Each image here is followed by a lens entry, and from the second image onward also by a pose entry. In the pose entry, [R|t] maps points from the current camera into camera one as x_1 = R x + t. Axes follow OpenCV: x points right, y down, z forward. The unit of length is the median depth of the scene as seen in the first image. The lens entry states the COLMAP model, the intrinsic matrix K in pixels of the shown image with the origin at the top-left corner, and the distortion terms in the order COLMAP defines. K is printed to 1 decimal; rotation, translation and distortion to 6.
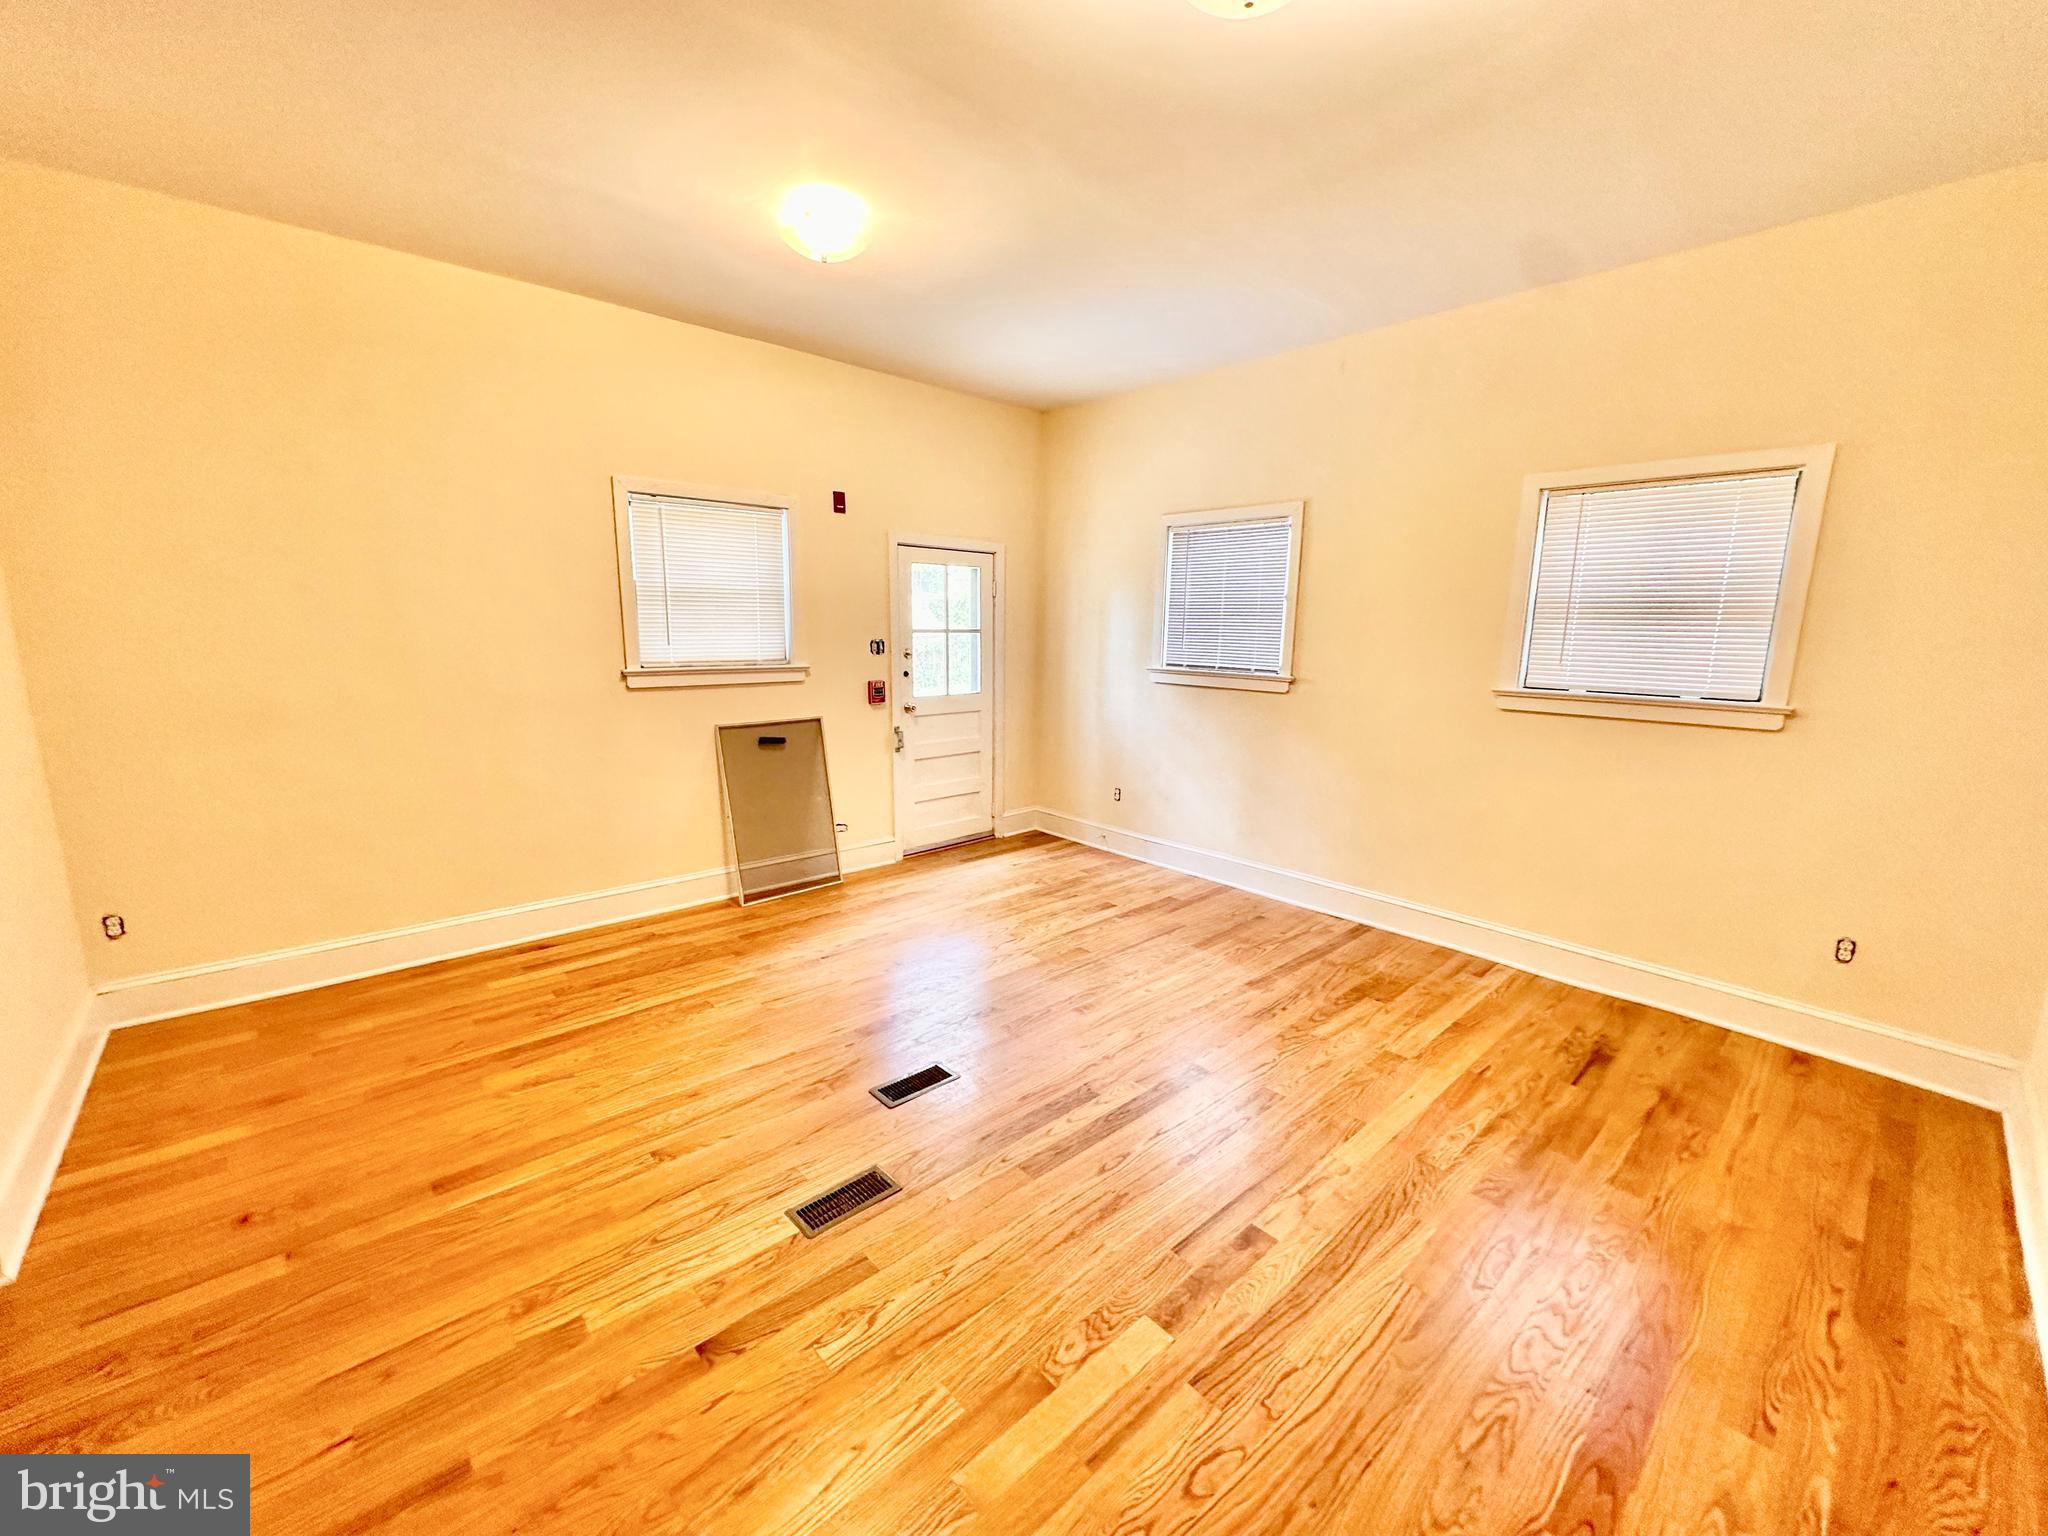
lens RADIAL K [[818.4, 0, 1024.0], [0, 818.4, 768.0], [0, 0, 1]] dist [-0.000538, 0.000409]
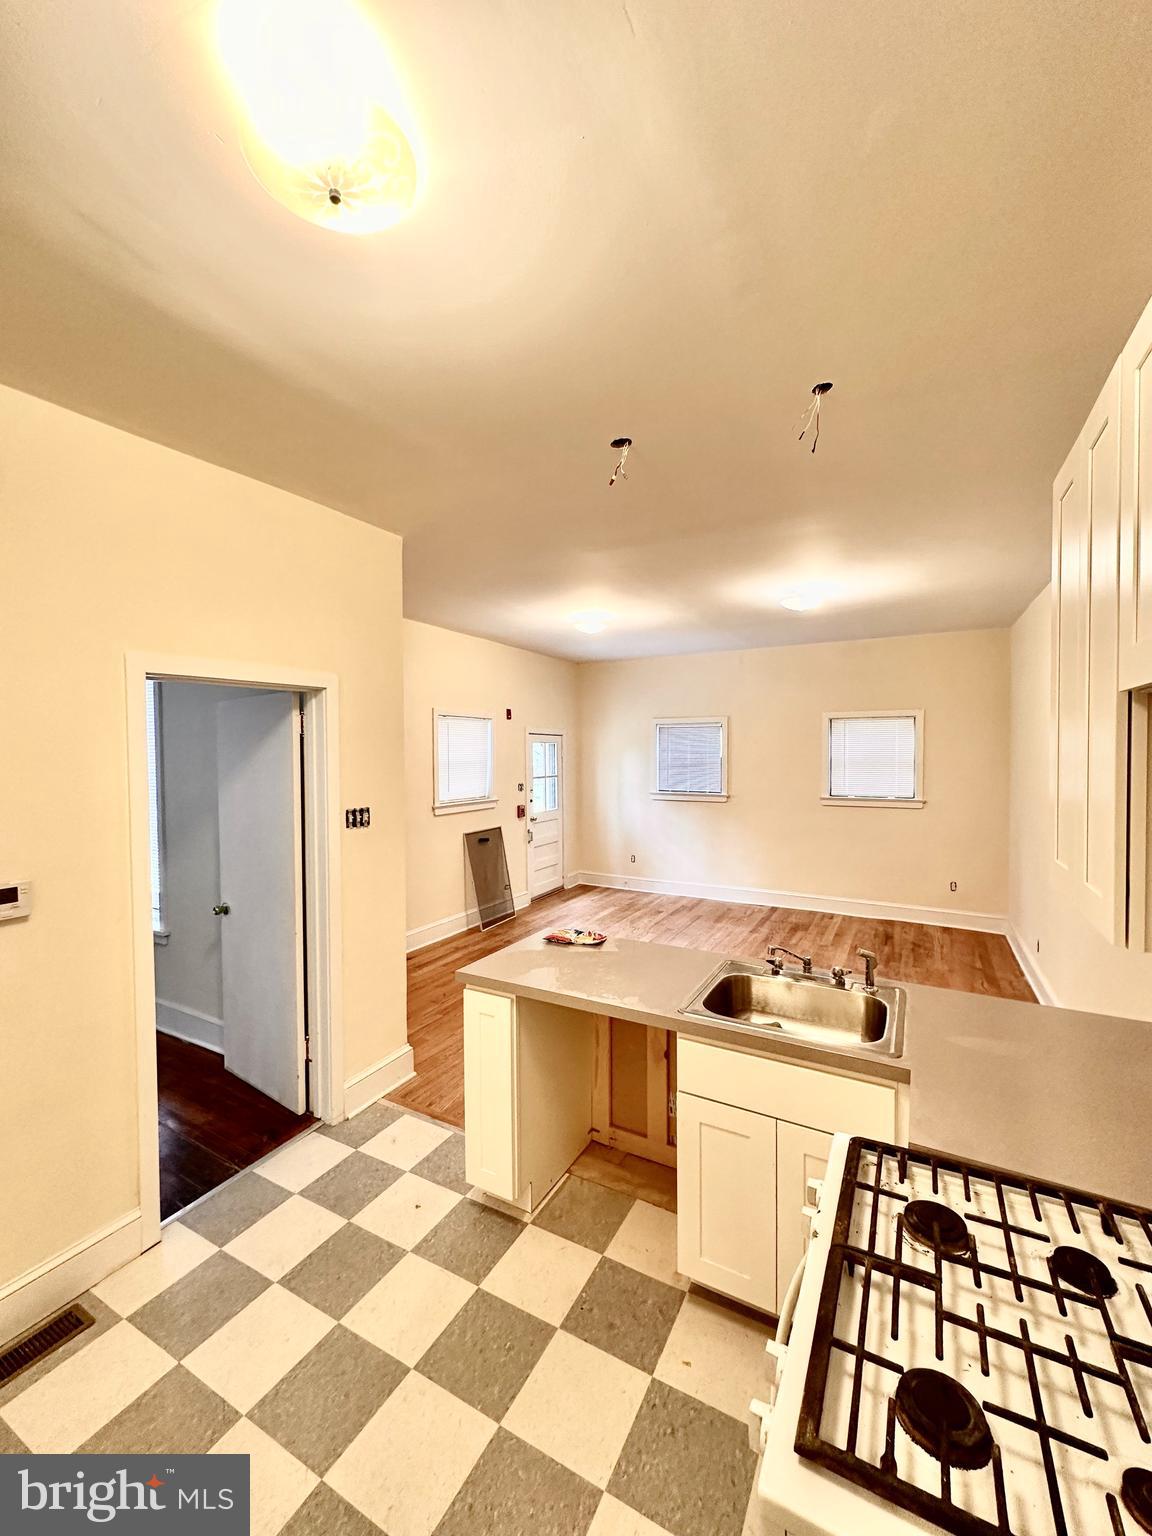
lens RADIAL K [[613.8, 0, 575.3], [0, 613.8, 760.6], [0, 0, 1]] dist [-0.000538, 0.000409]
pose [[0.948084, -0.022692, 0.317210, -0.621185], [0.073658, 0.985997, -0.149615, 0.014100], [-0.309373, 0.165213, 0.936479, -0.448087]]
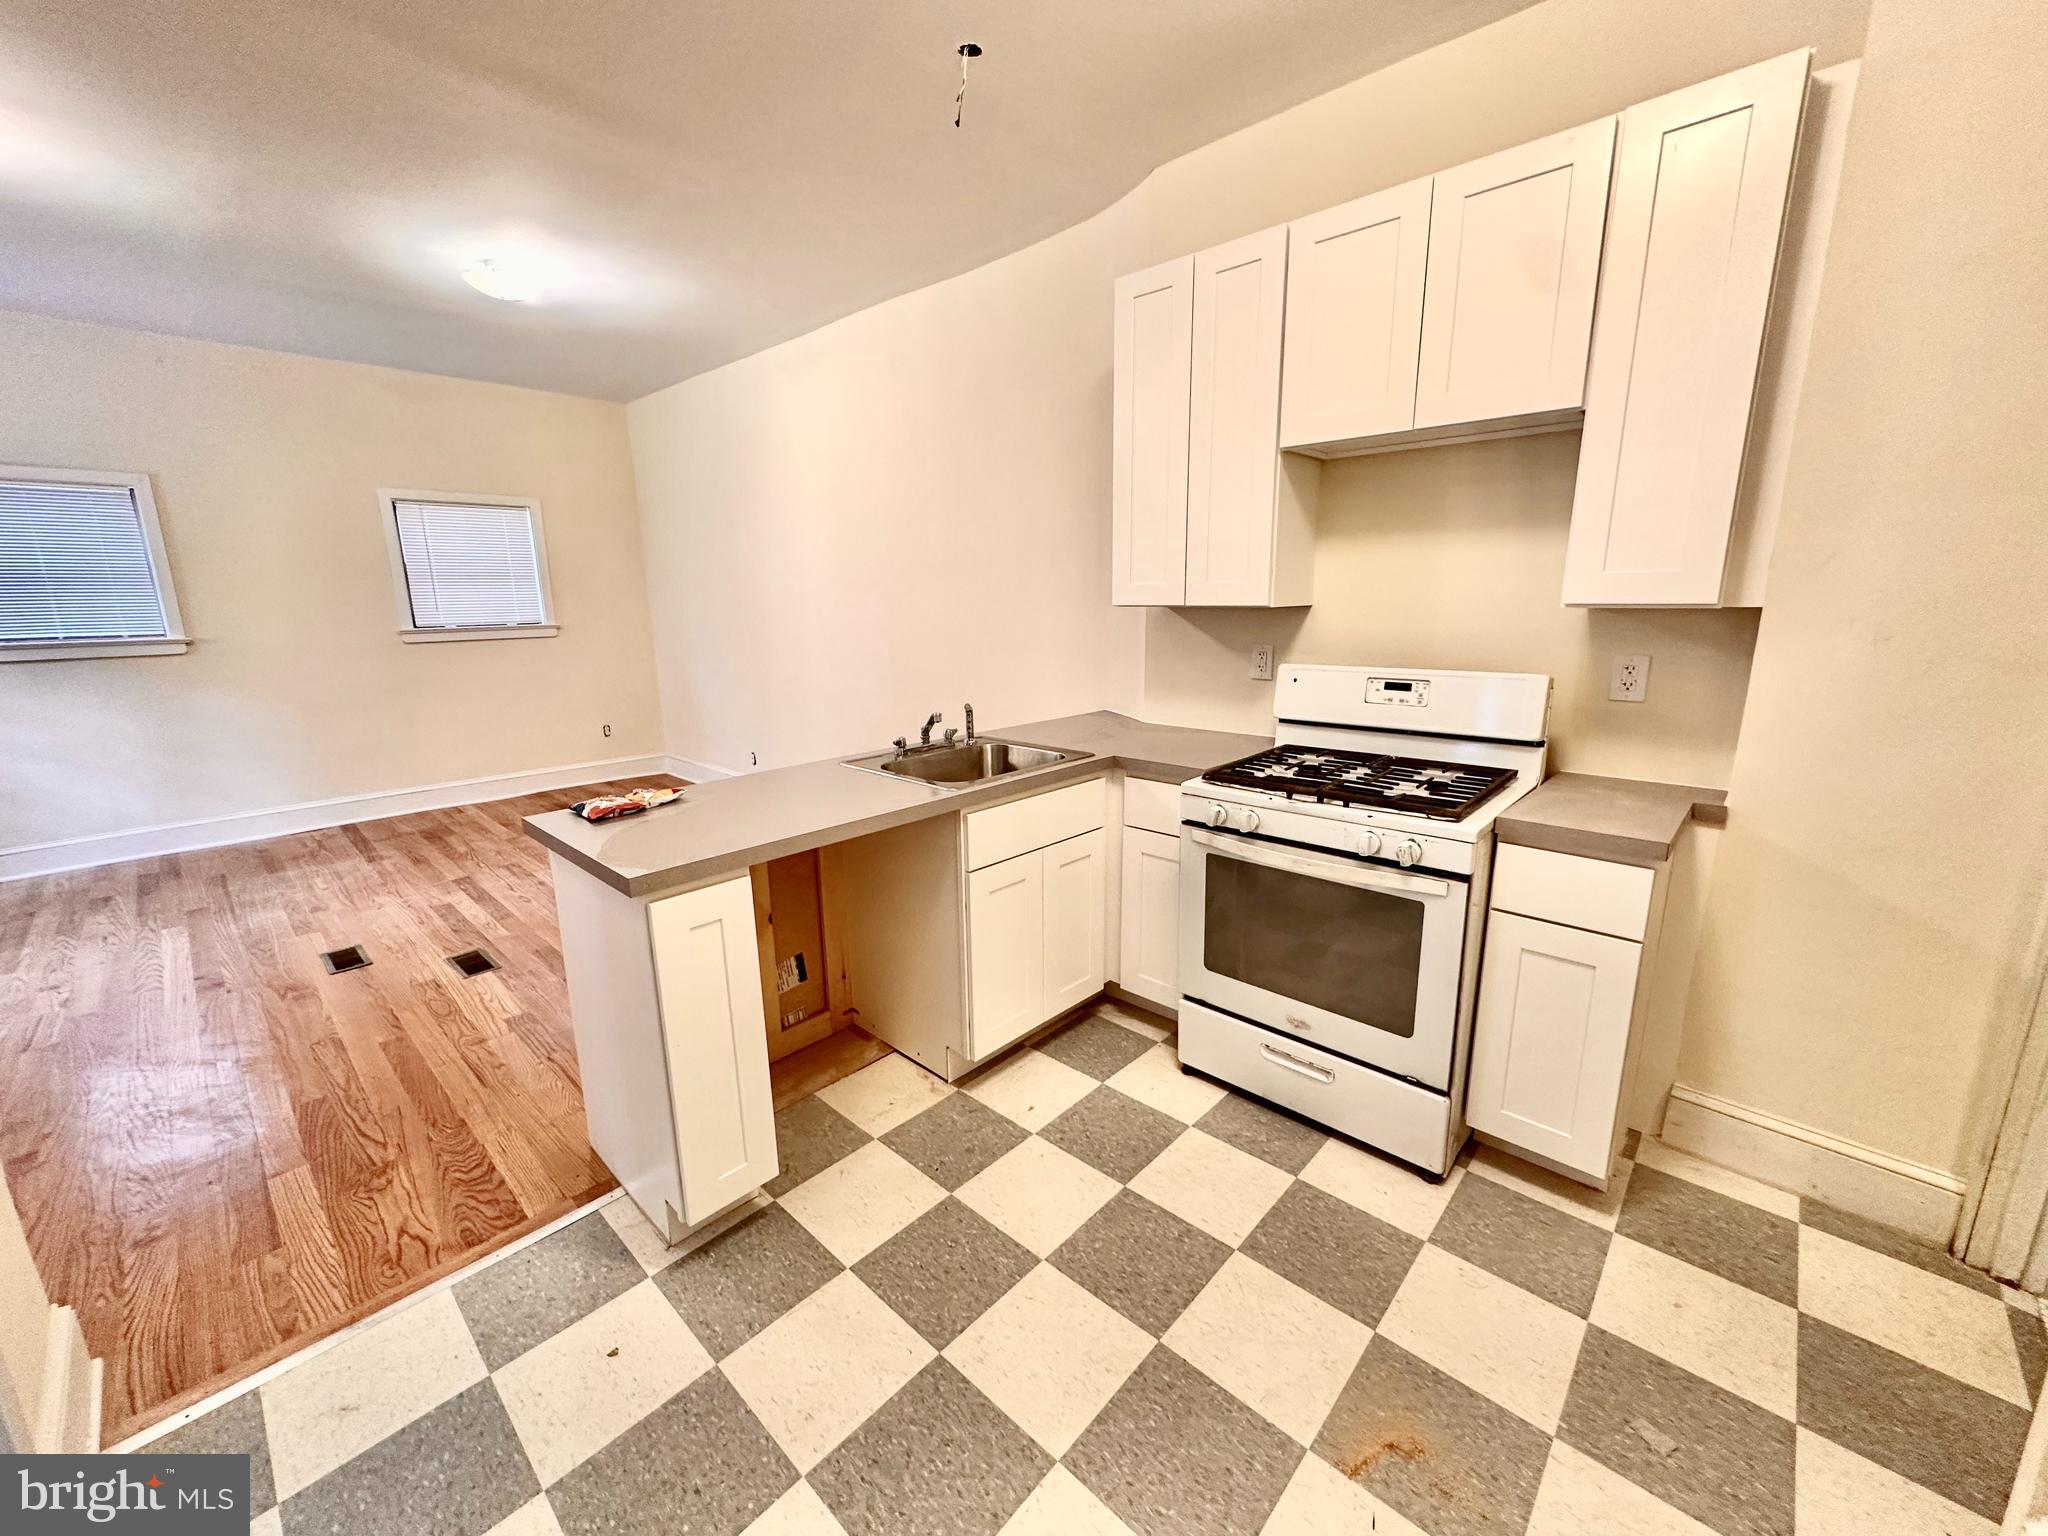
lens RADIAL K [[818.4, 0, 1024.0], [0, 818.4, 768.0], [0, 0, 1]] dist [-0.000538, 0.000409]
pose [[-0.079570, -0.223065, 0.971551, -0.930293], [0.188930, 0.953601, 0.234417, 0.008238], [-0.978762, 0.202207, -0.033735, -0.016782]]
